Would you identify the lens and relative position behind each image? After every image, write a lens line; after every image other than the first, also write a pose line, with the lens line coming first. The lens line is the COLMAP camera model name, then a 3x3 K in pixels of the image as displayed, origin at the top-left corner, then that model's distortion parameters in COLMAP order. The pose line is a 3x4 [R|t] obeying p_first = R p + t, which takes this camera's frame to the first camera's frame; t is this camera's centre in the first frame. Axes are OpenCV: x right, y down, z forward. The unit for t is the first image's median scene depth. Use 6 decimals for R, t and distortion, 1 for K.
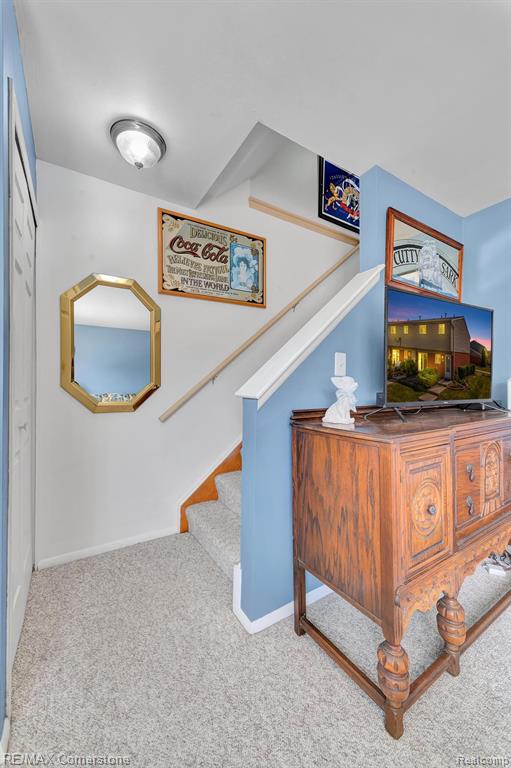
lens RADIAL K [[293.4, 0, 255.2], [0, 293.4, 386.2], [0, 0, 1]] dist [0.002312, 0.000189]
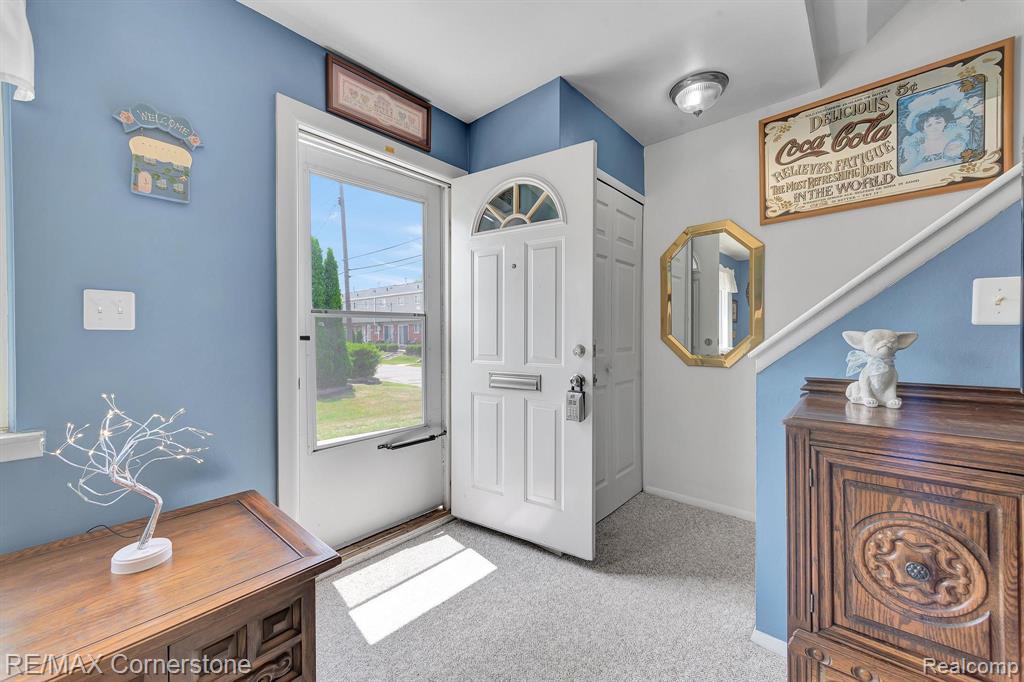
lens RADIAL K [[399.6, 0, 511.6], [0, 399.6, 343.5], [0, 0, 1]] dist [0.009492, -0.000241]
pose [[0.287331, 0.025553, -0.957490, 0.519384], [-0.002700, 0.999662, 0.025868, -0.014482], [0.957827, -0.004847, 0.287303, 0.014708]]
